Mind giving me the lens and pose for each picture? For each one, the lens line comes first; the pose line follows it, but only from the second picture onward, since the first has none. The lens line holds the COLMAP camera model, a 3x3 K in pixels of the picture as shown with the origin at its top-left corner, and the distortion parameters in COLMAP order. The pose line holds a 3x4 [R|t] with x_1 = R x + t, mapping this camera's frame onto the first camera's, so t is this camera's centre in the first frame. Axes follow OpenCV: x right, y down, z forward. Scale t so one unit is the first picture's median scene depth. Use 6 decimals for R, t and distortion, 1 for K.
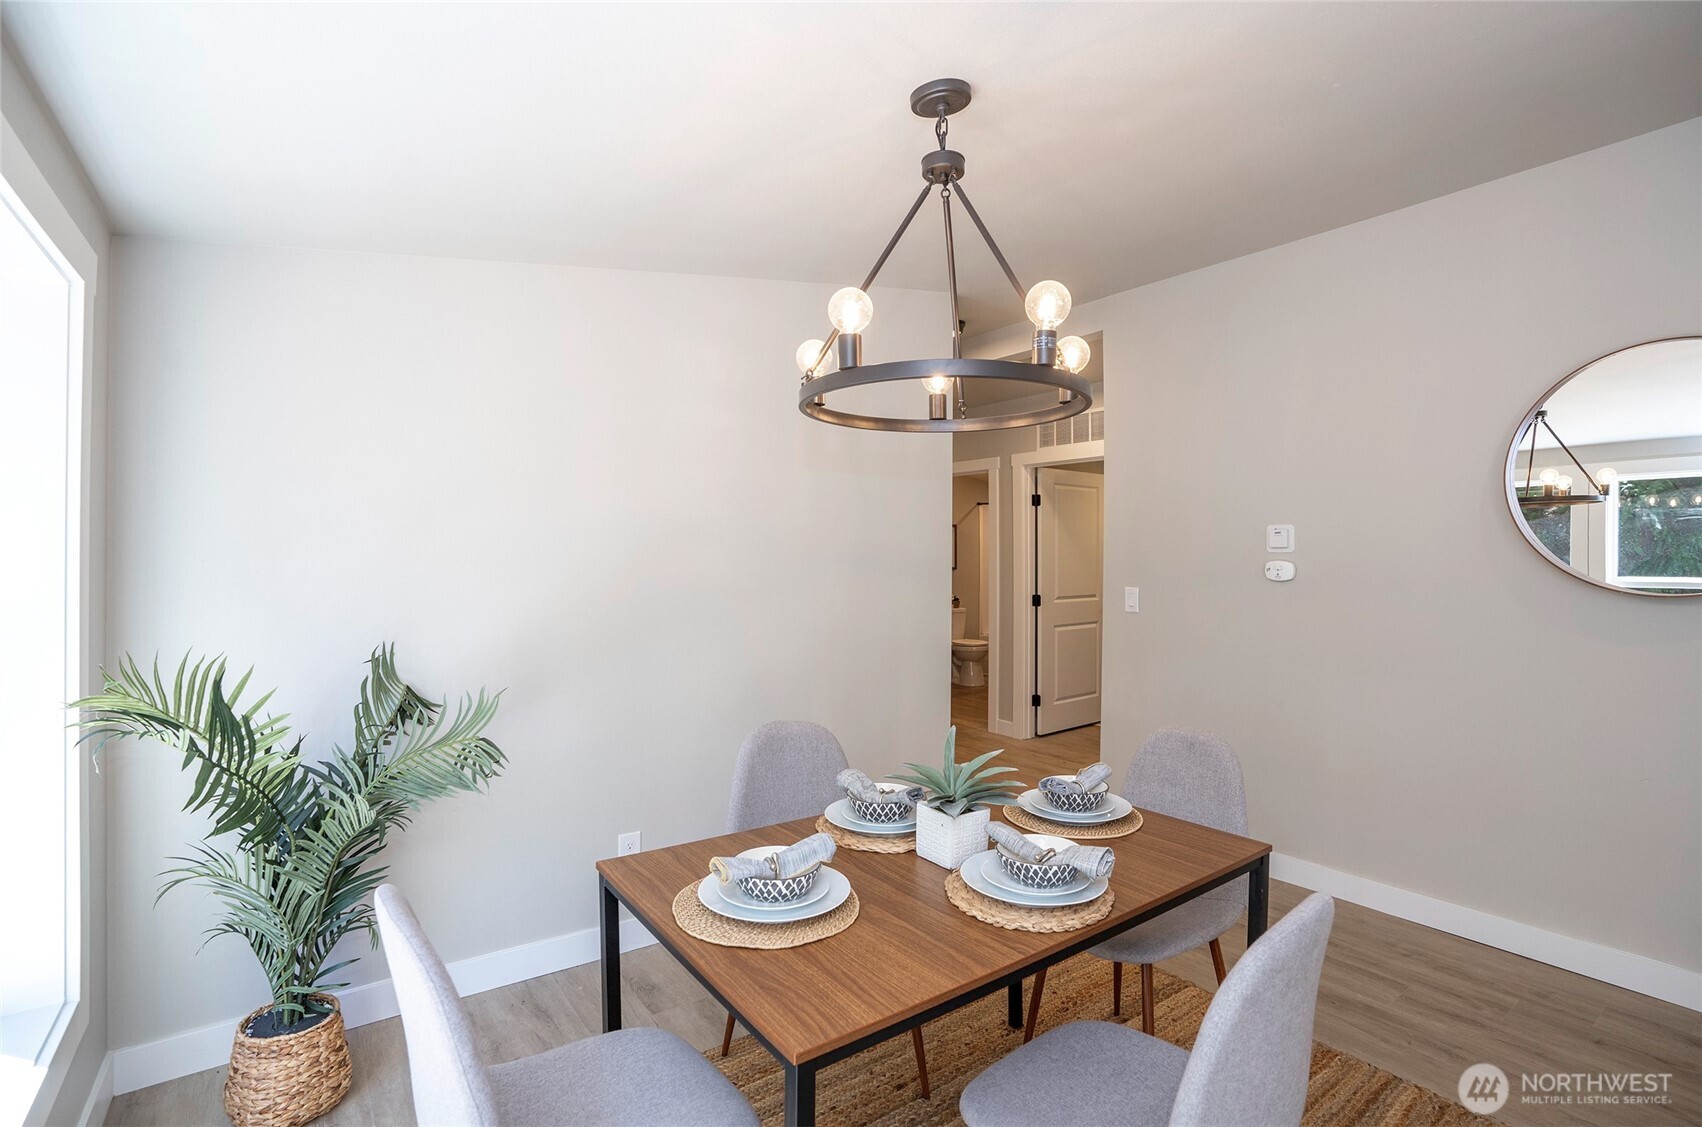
lens RADIAL K [[811.5, 0, 861.1], [0, 811.5, 546.5], [0, 0, 1]] dist [-0.053475, 0.029330]
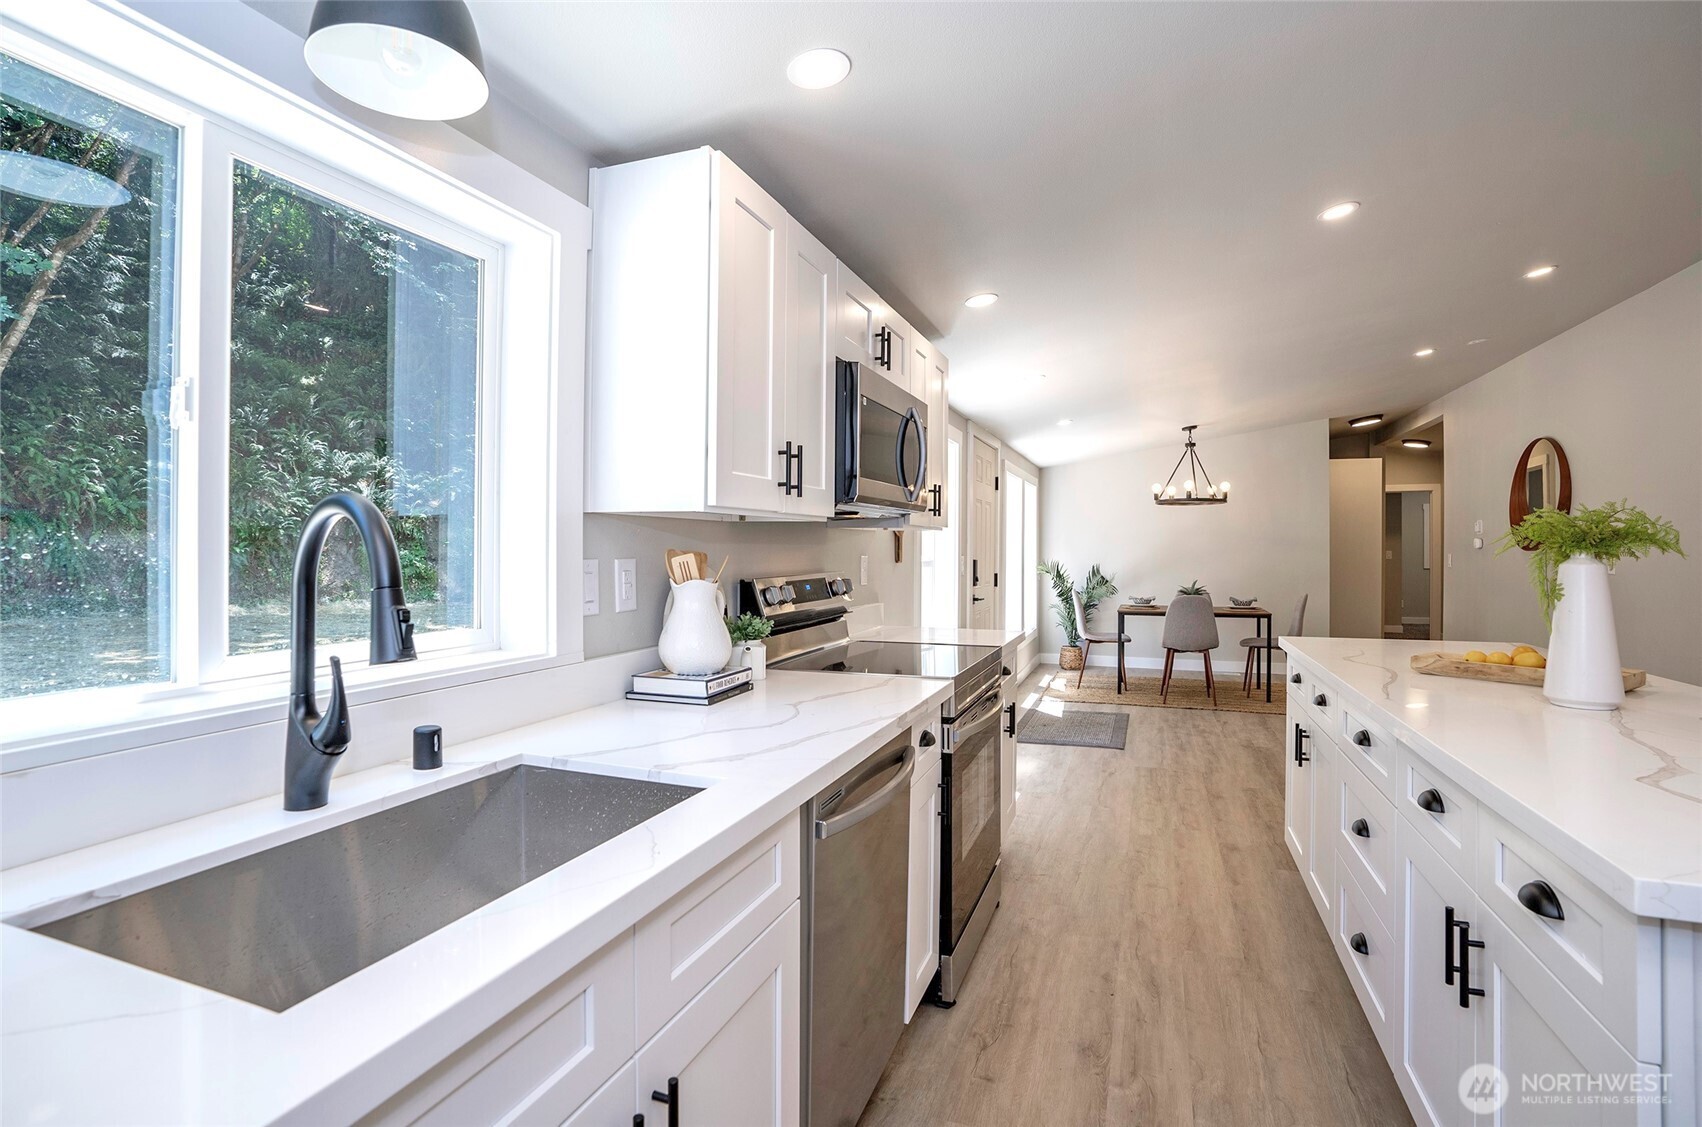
lens RADIAL K [[811.5, 0, 861.1], [0, 811.5, 546.5], [0, 0, 1]] dist [-0.053475, 0.029330]
pose [[0.569247, -0.003989, -0.822157, 2.487648], [0.010138, 0.999946, 0.002168, 0.030040], [0.822104, -0.009570, 0.569257, -2.710794]]
